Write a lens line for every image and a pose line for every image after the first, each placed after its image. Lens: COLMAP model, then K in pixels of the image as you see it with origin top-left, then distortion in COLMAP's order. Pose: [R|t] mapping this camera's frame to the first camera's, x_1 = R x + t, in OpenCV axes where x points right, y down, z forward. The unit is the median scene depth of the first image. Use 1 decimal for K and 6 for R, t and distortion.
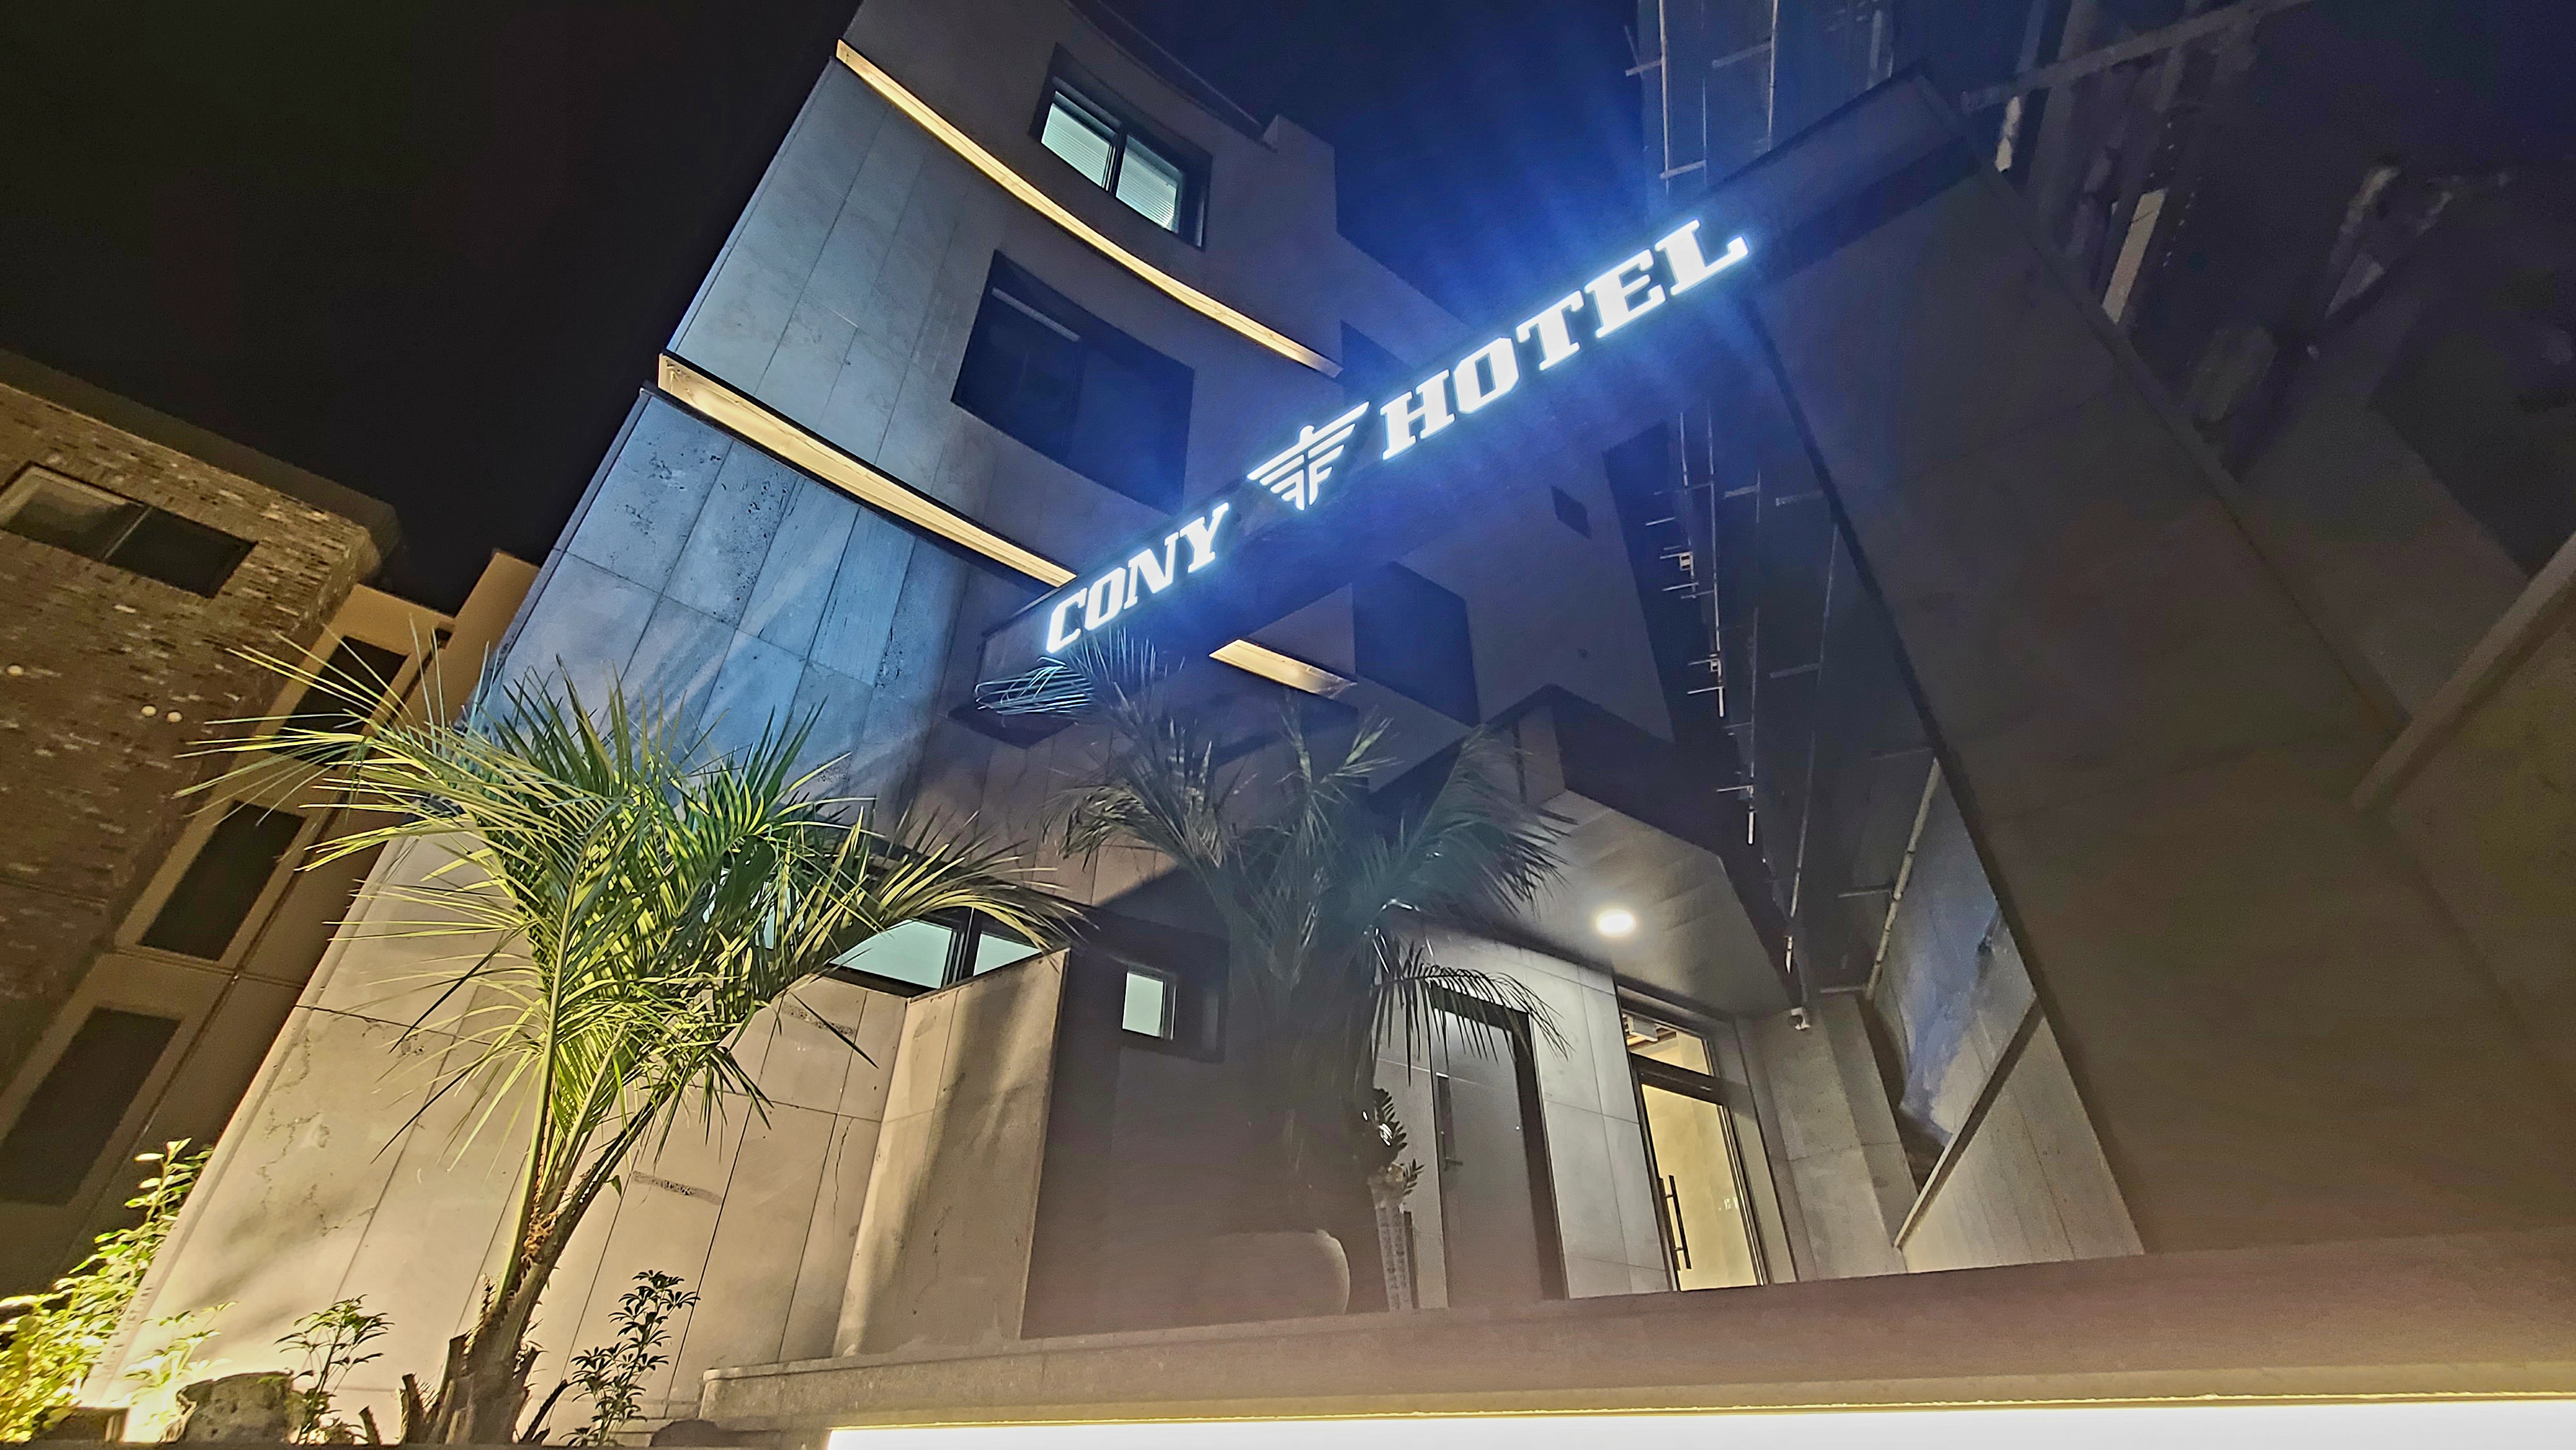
lens RADIAL K [[1058.4, 0, 1287.2], [0, 1058.4, 730.7], [0, 0, 1]] dist [0.002379, -0.000328]
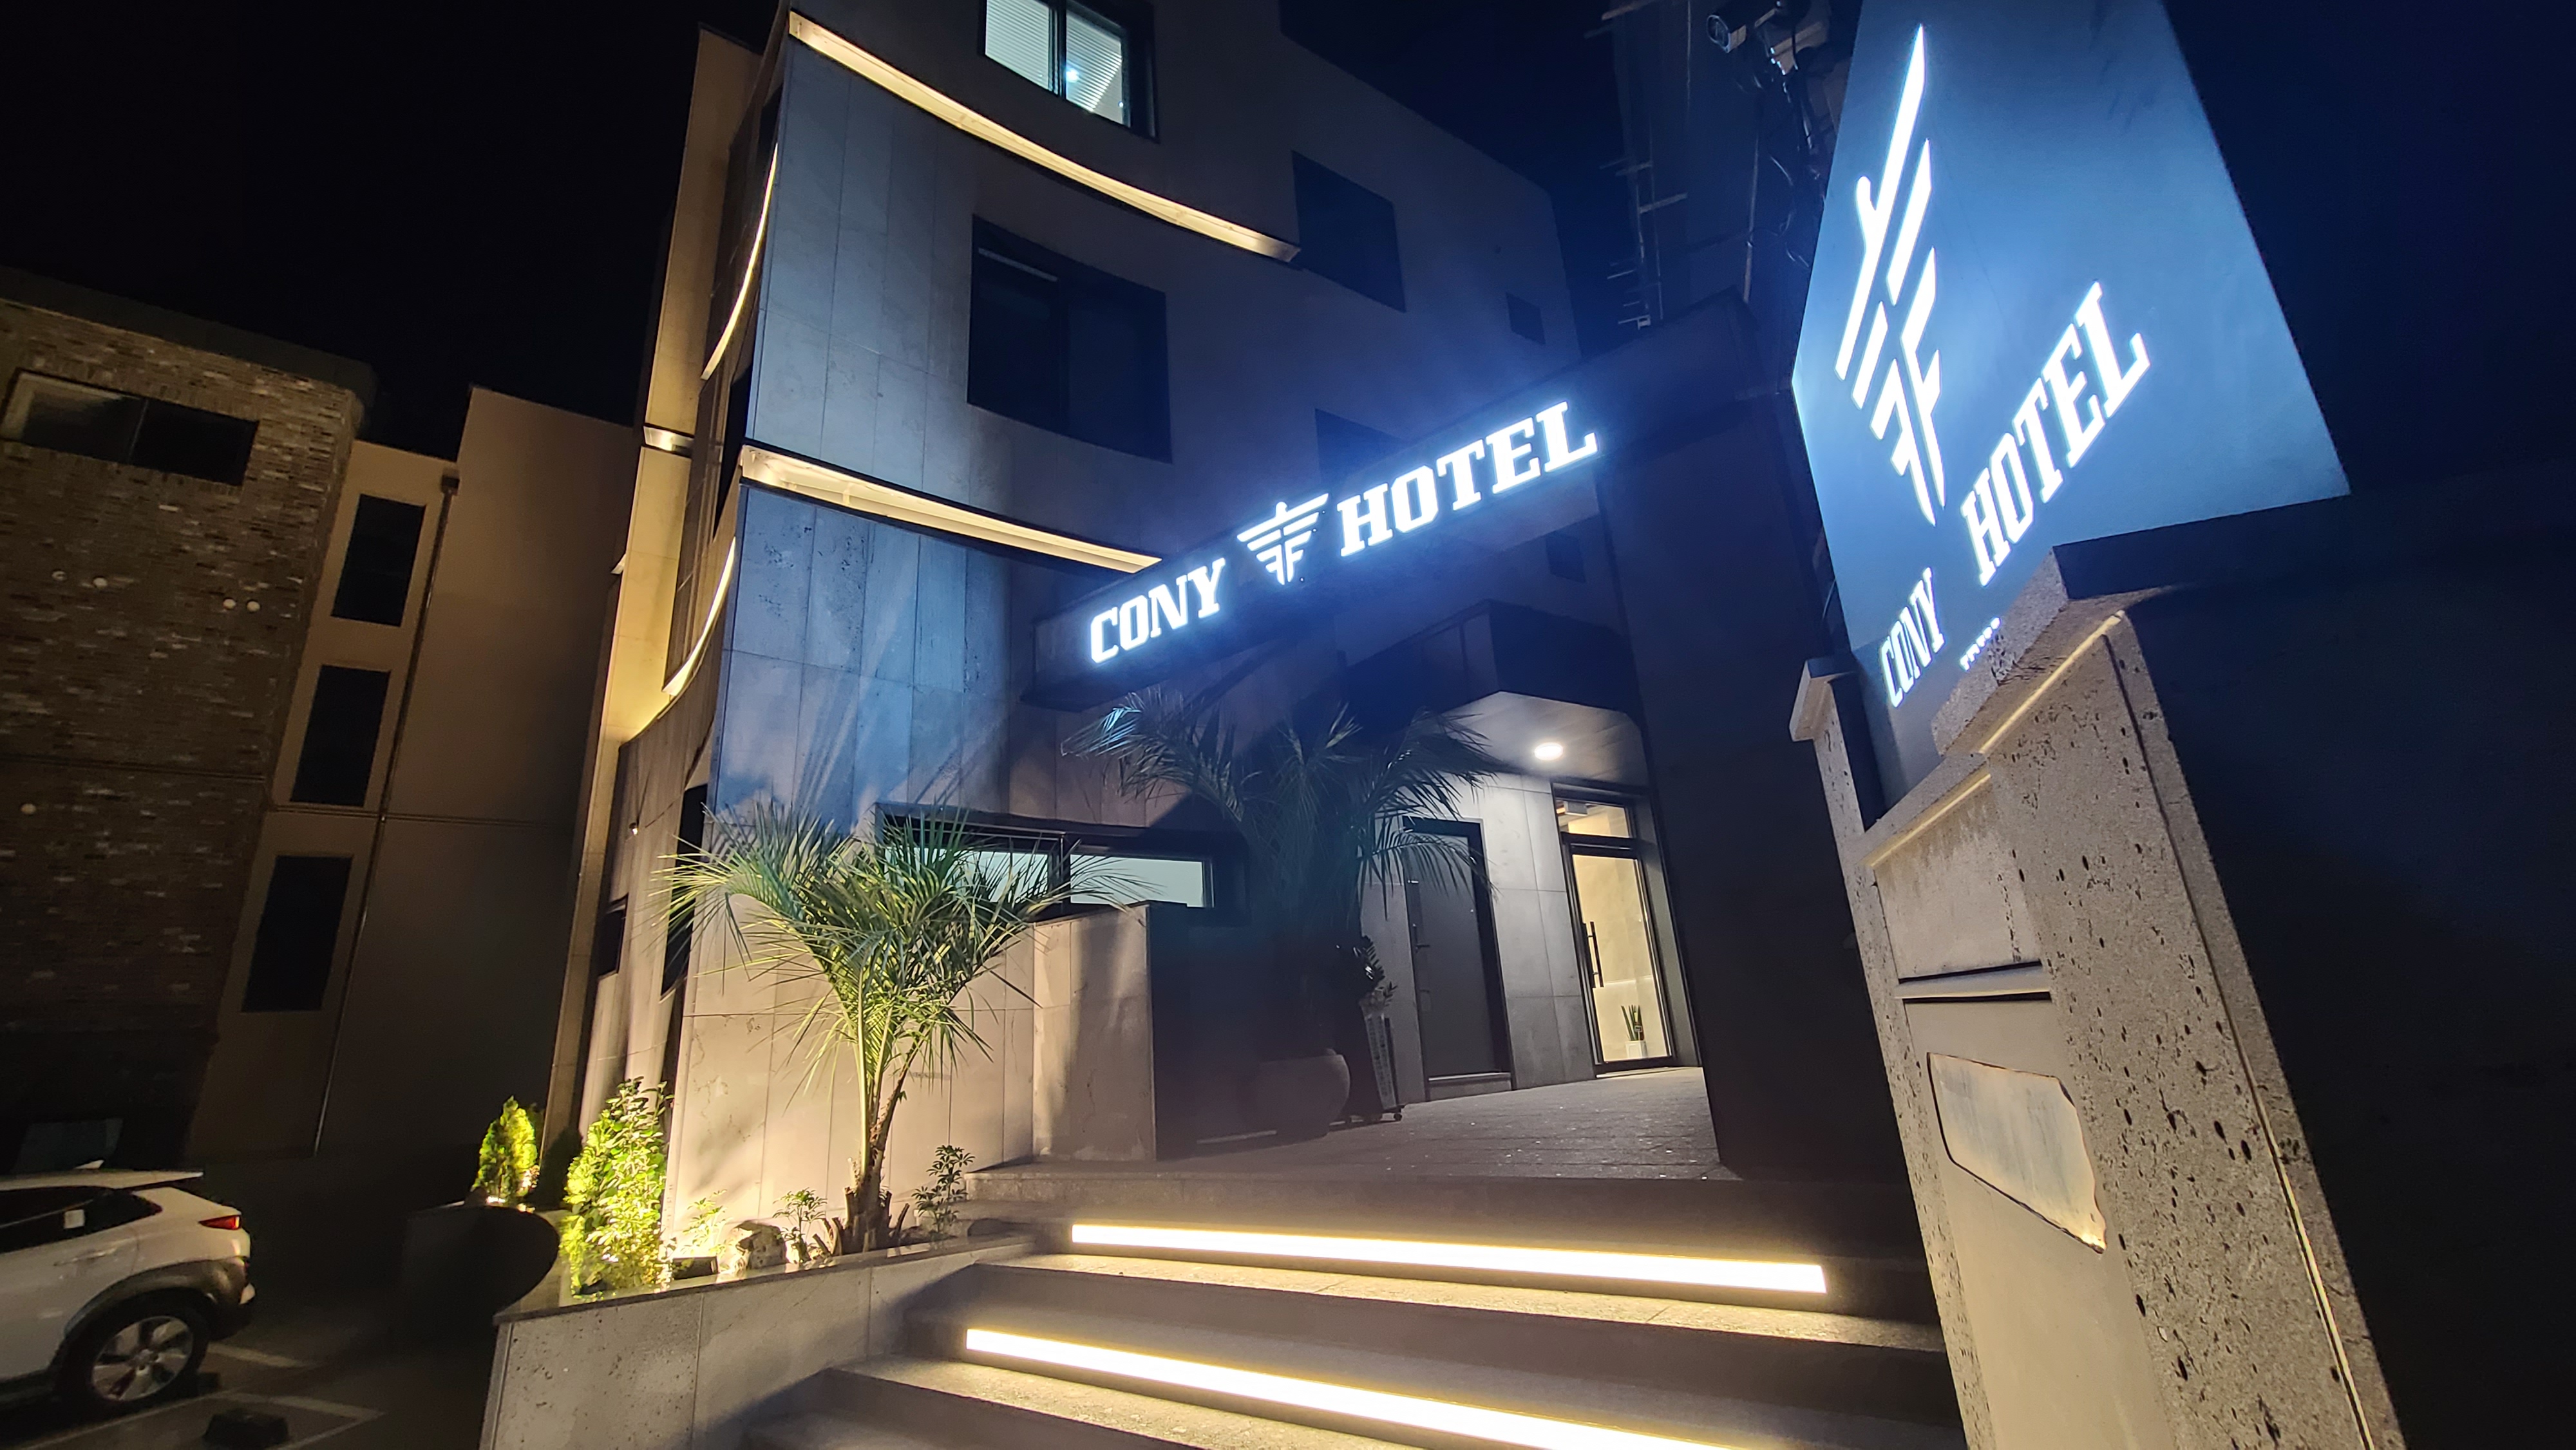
lens RADIAL K [[1058.4, 0, 1288.6], [0, 1058.4, 724.7], [0, 0, 1]] dist [0.002379, -0.000328]
pose [[0.997073, -0.076357, 0.003829, 0.002305], [0.071752, 0.951880, 0.297954, -0.376784], [-0.026395, -0.296807, 0.954573, -0.278051]]
